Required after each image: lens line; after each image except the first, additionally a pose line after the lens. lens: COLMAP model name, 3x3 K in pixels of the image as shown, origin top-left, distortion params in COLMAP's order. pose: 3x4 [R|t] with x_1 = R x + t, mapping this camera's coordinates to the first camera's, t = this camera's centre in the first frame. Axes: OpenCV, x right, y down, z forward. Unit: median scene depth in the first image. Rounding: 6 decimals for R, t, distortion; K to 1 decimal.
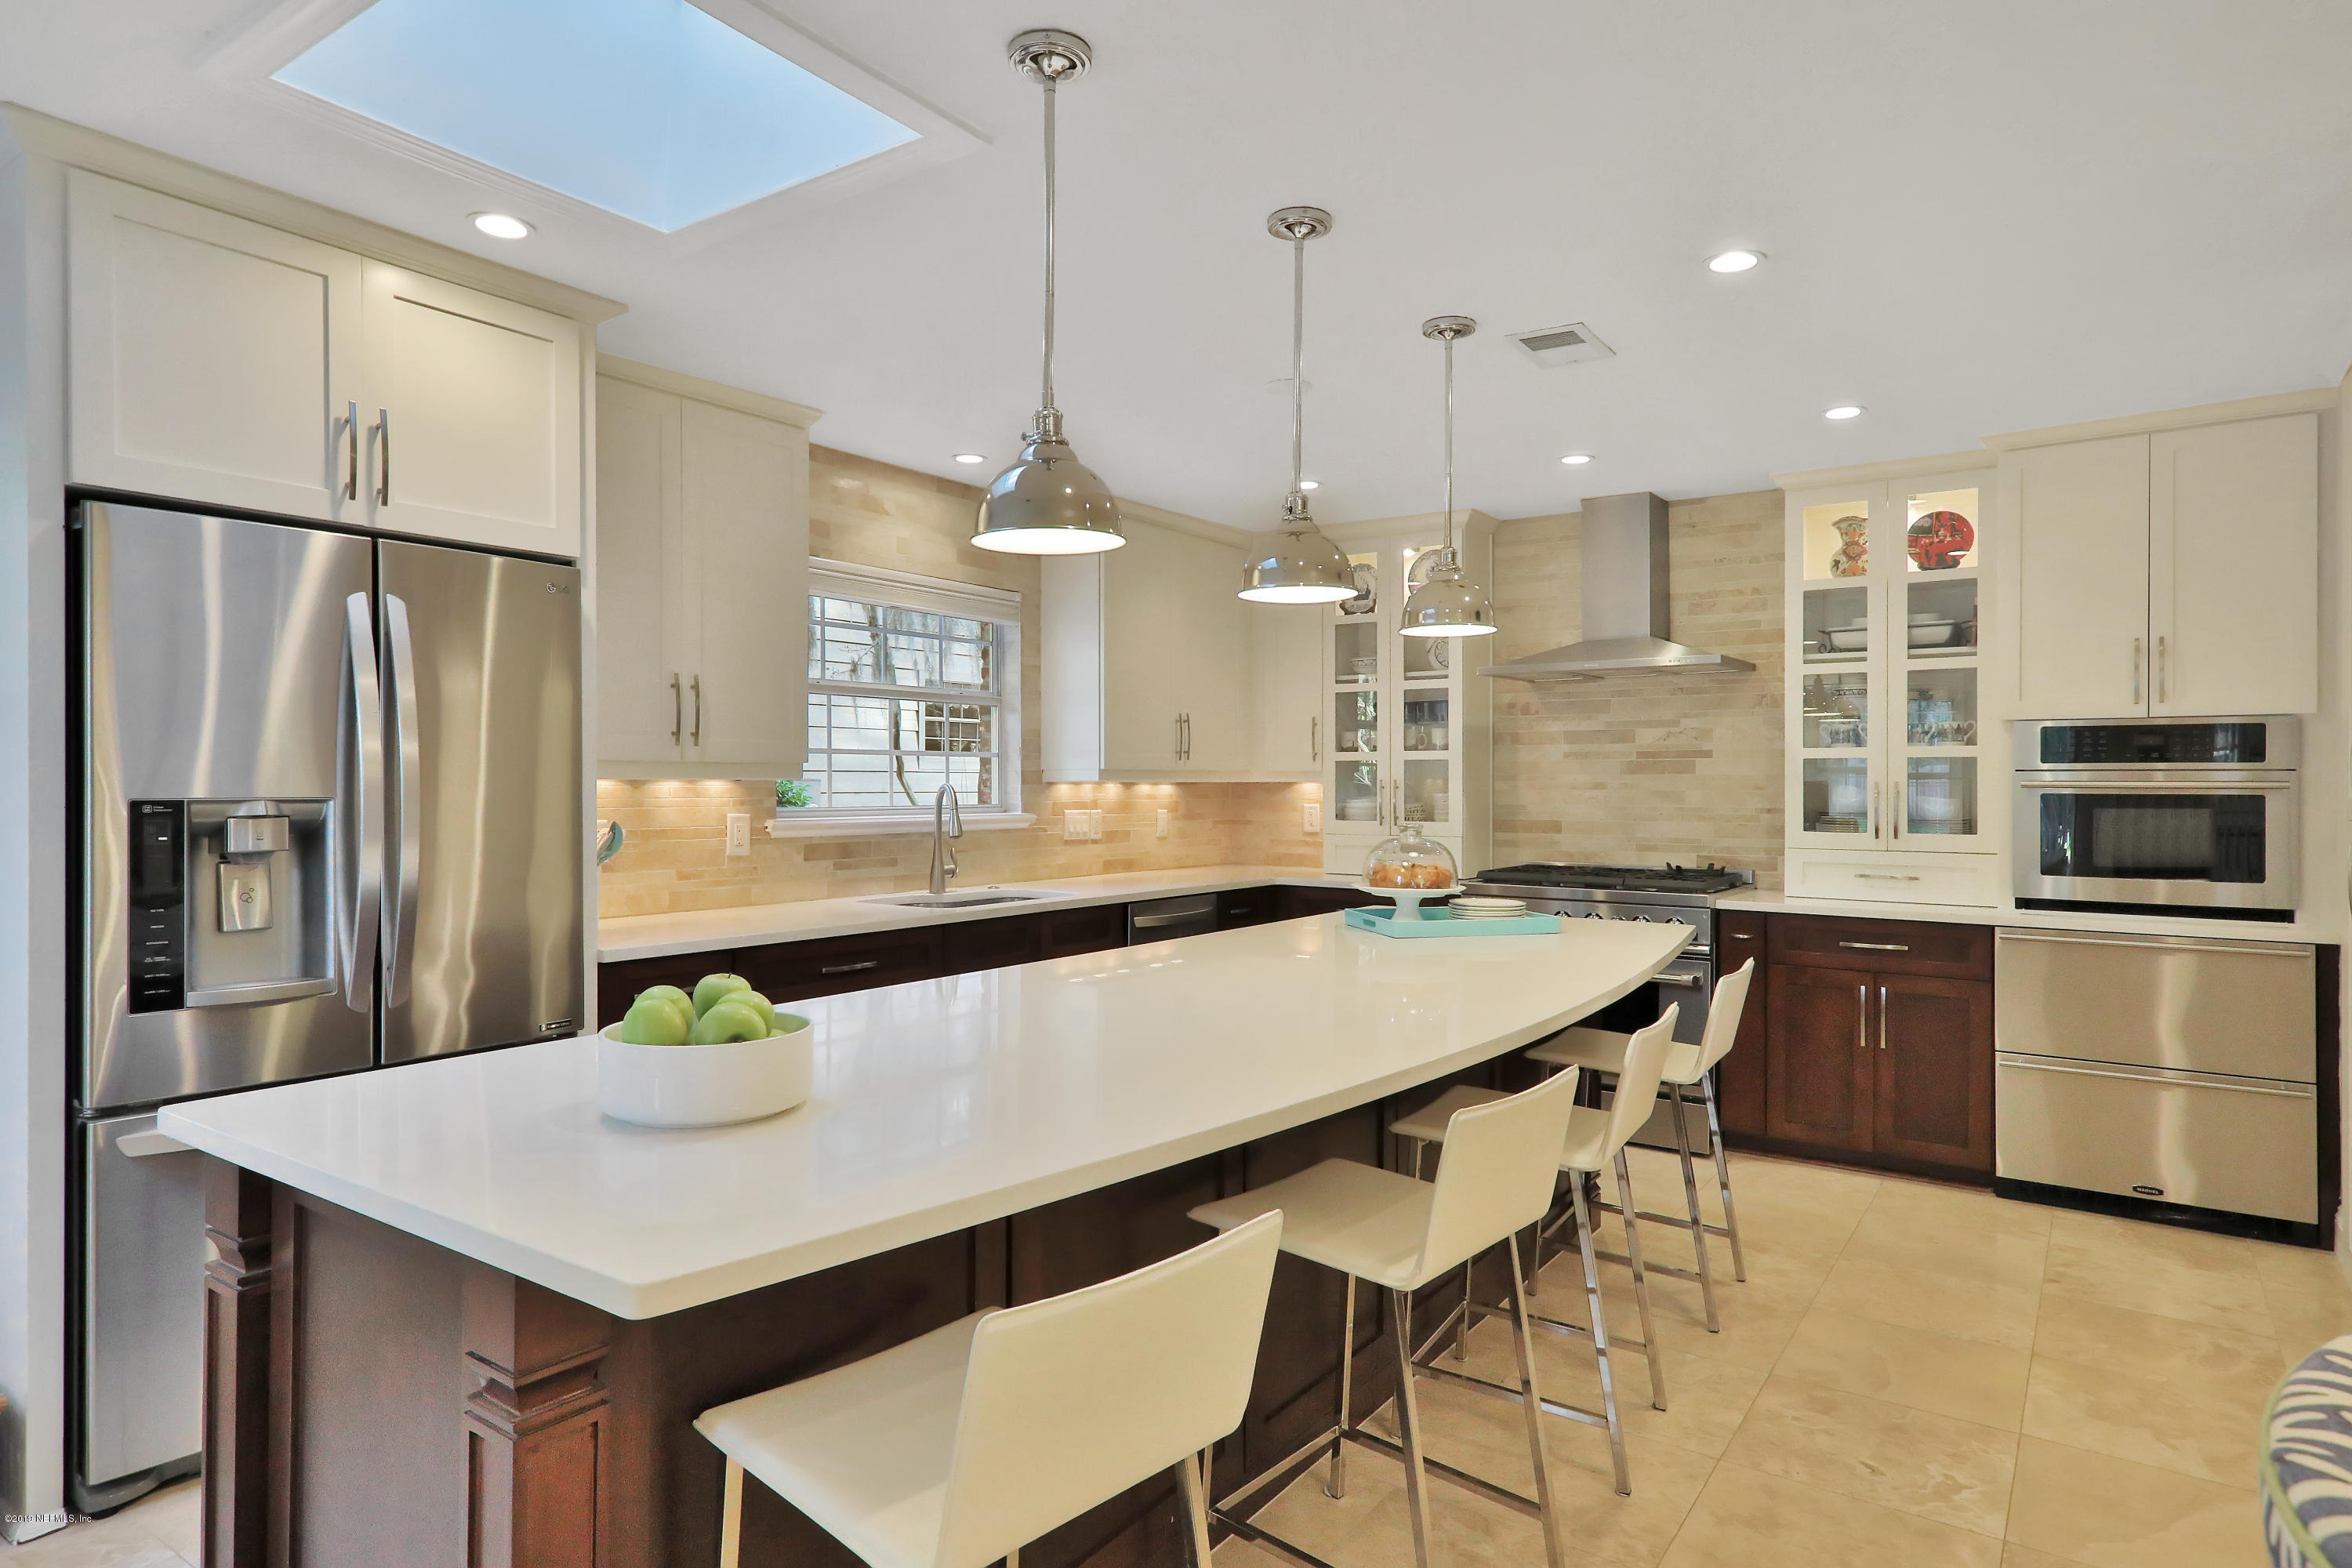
lens RADIAL K [[1337.2, 0, 1178.7], [0, 1337.2, 779.1], [0, 0, 1]] dist [0.003040, 0.001534]
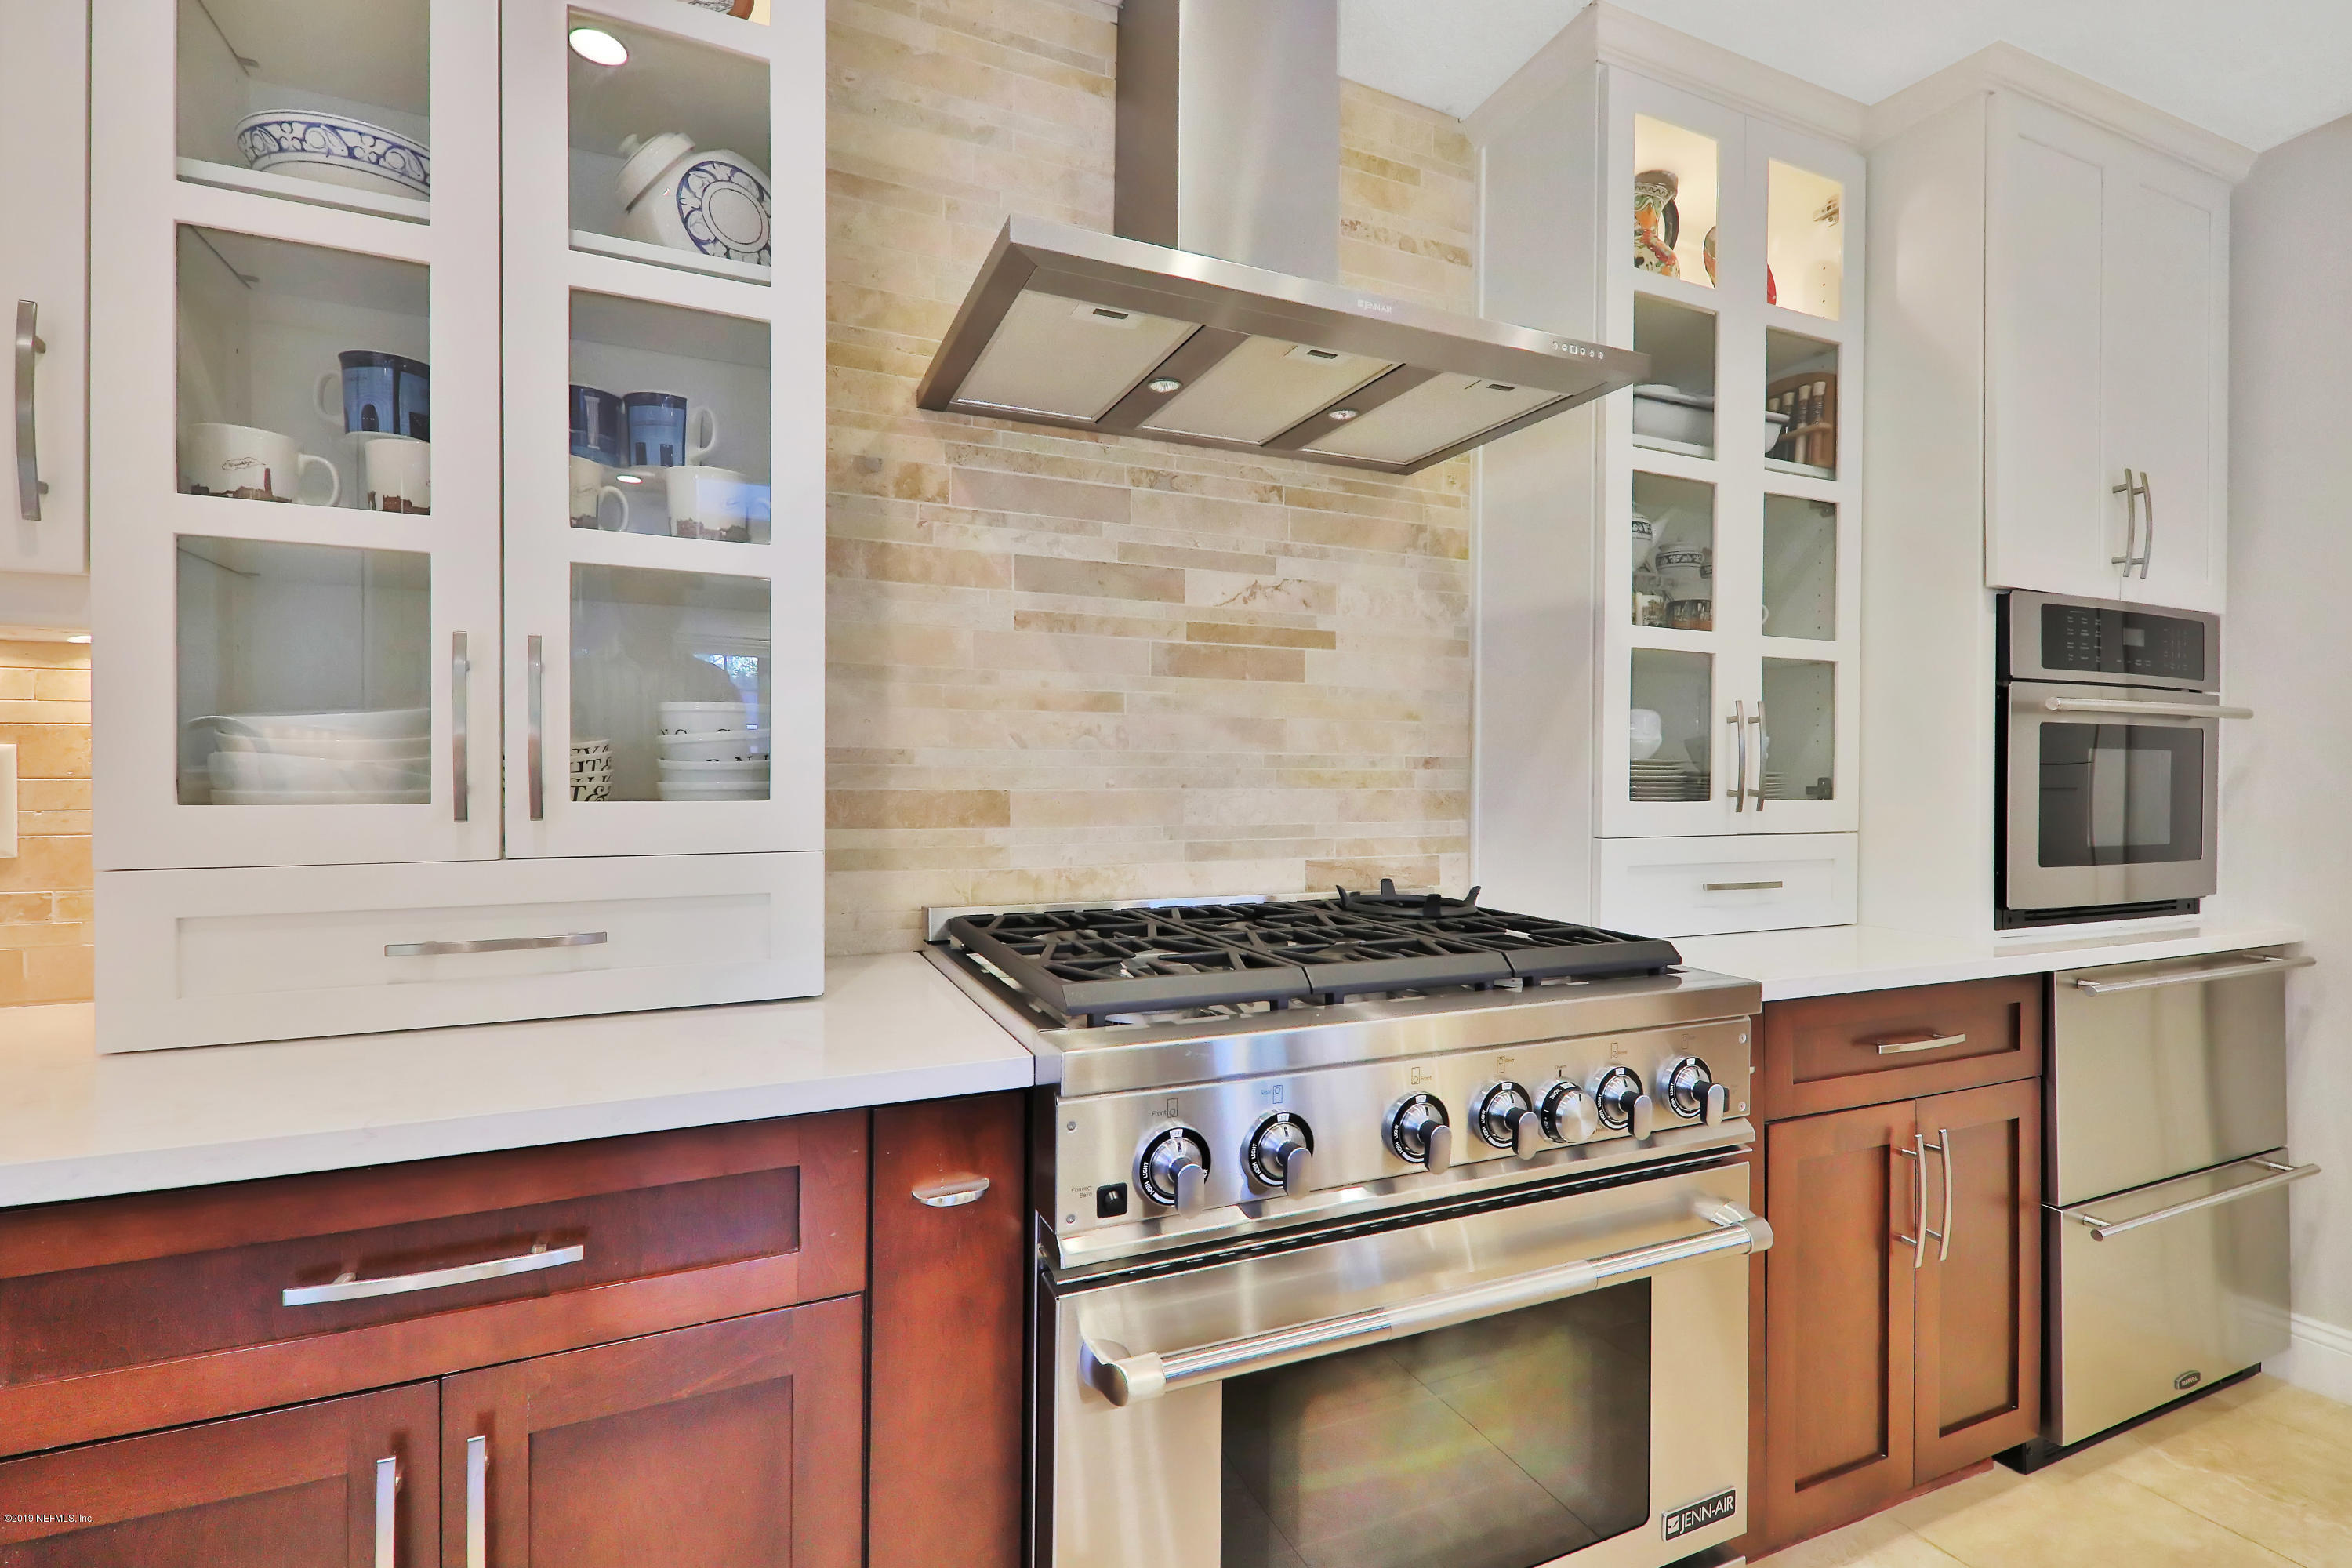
lens RADIAL K [[1047.1, 0, 1176.0], [0, 1047.1, 784.0], [0, 0, 1]] dist [0.002468, 0.000055]
pose [[0.520271, -0.008484, 0.853959, 0.066122], [-0.008313, 0.999853, 0.014998, 0.028510], [-0.853960, -0.014902, 0.520124, 0.942675]]
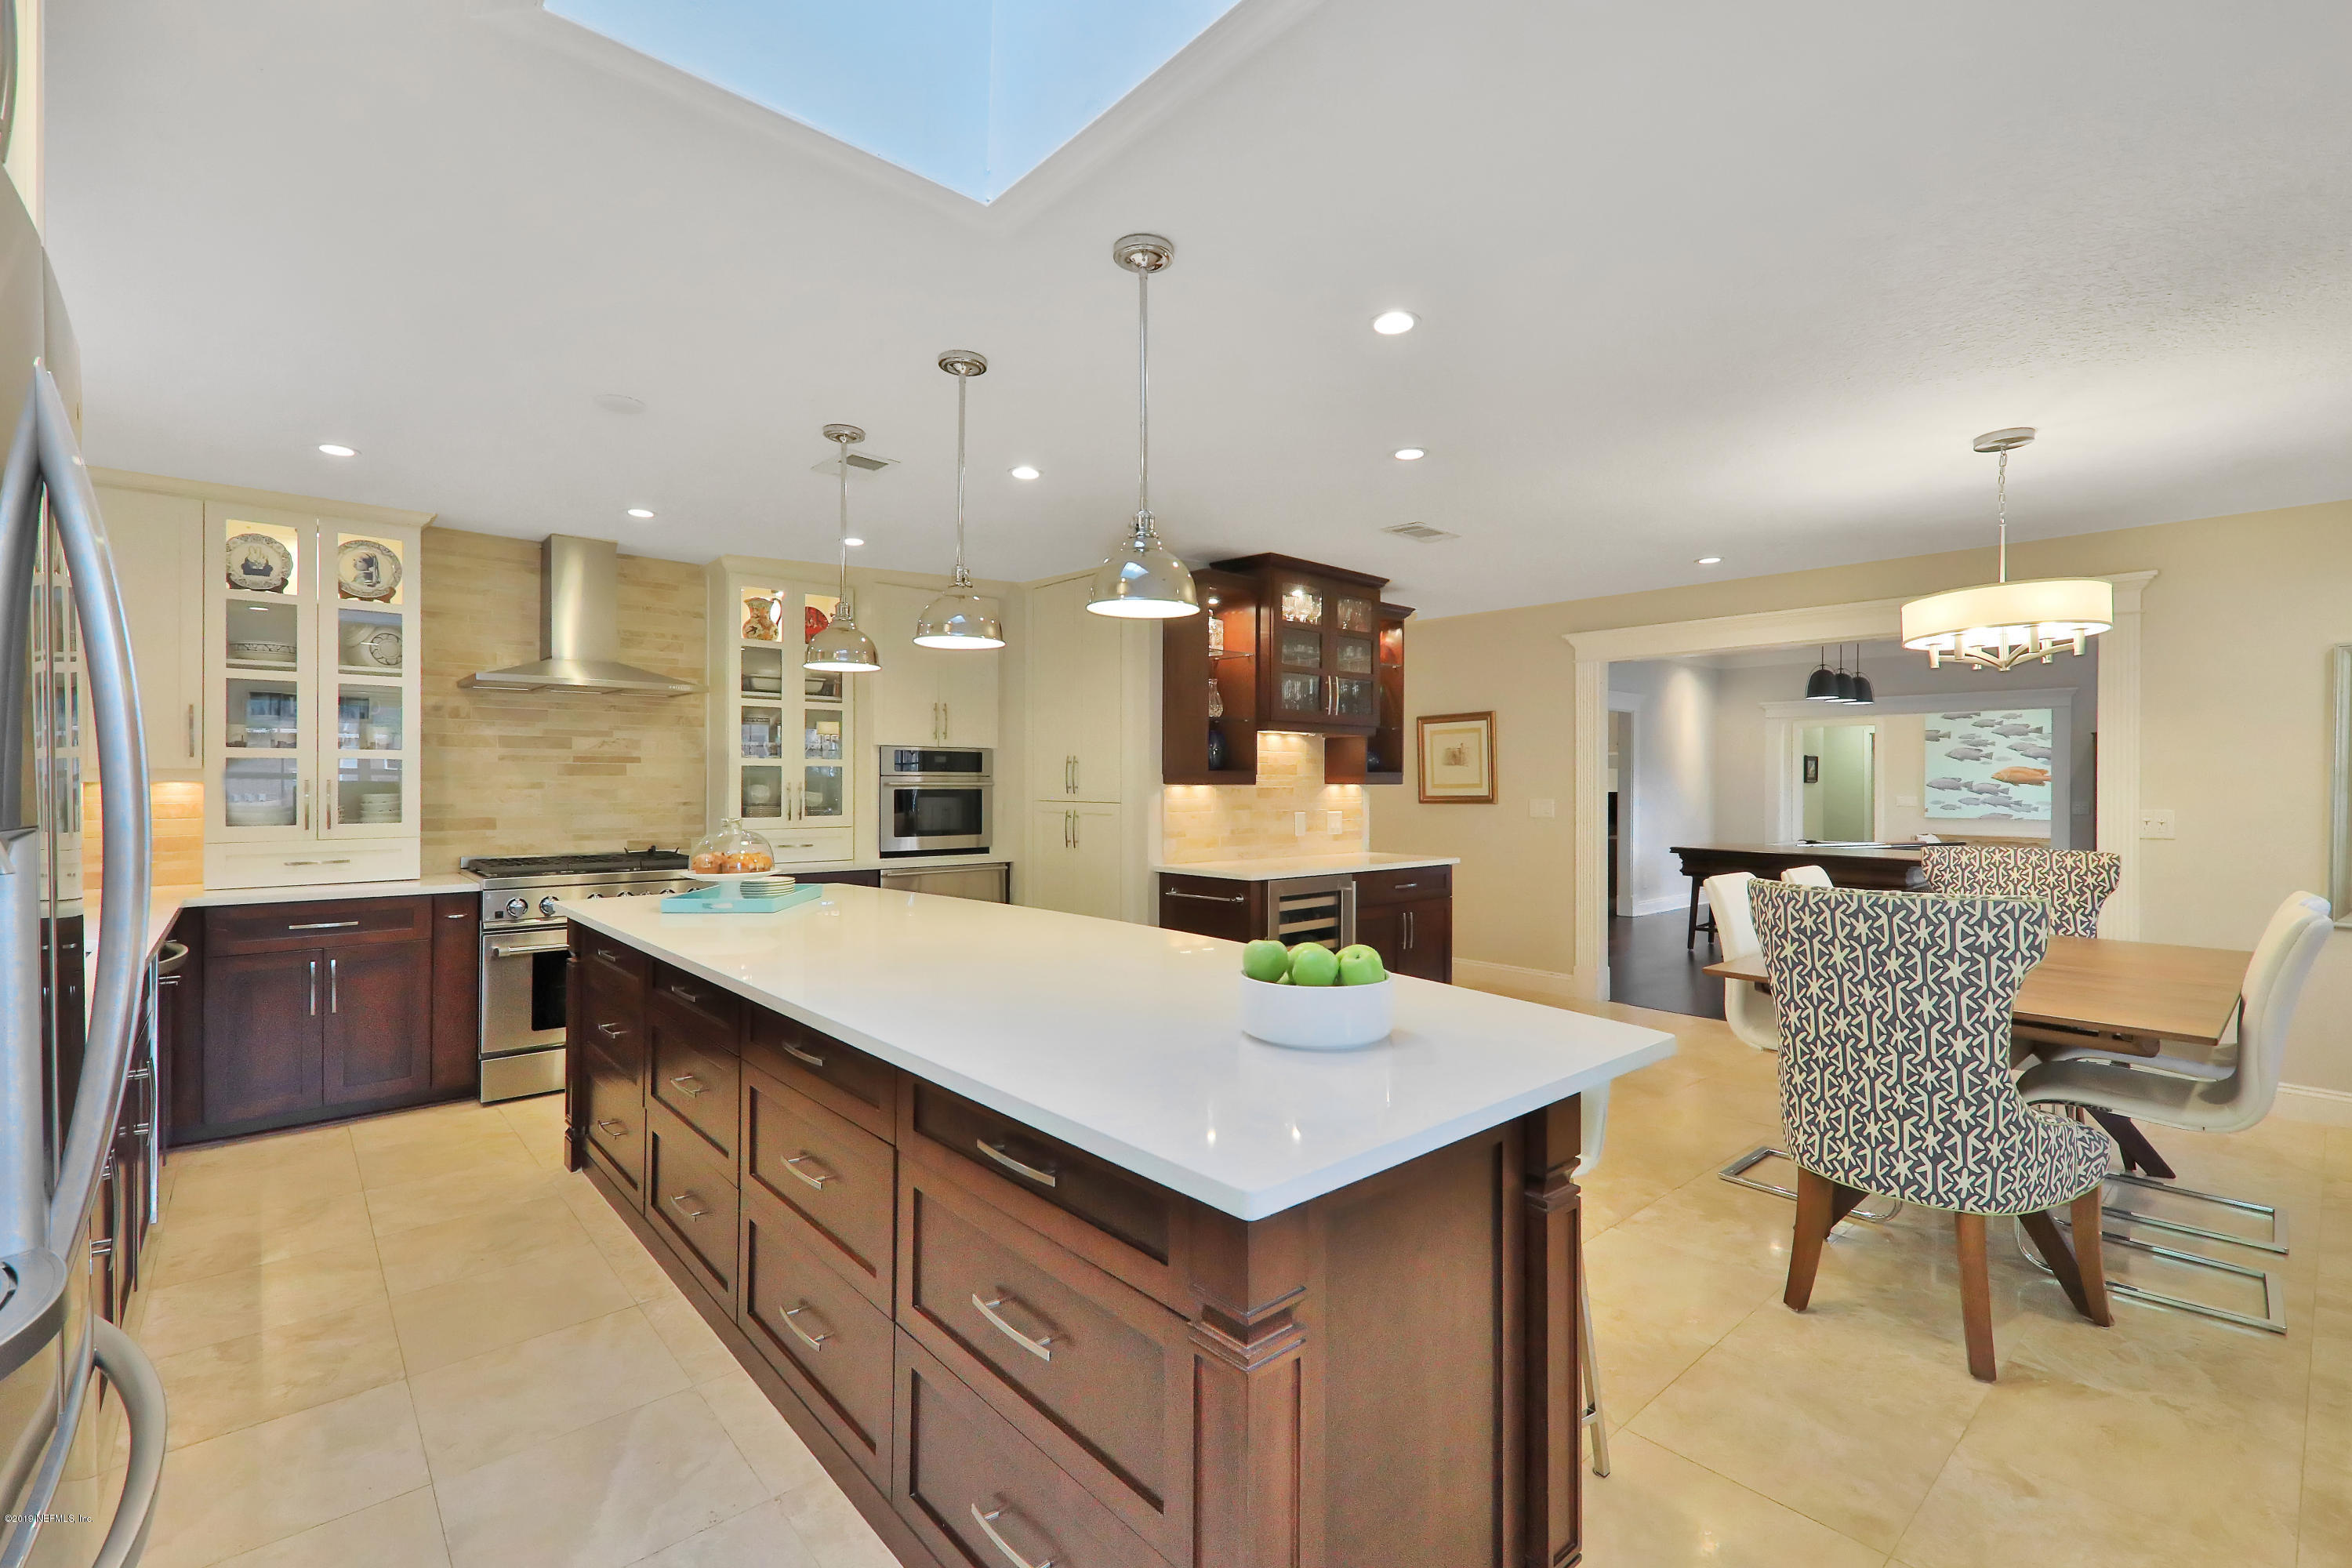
lens RADIAL K [[1021.0, 0, 1176.0], [0, 1021.0, 784.0], [0, 0, 1]] dist [0.000476, -0.000976]
pose [[0.233739, -0.002721, 0.972295, -0.465068], [-0.004695, 0.999981, 0.003927, -0.002397], [-0.972288, -0.005483, 0.233722, 0.308340]]
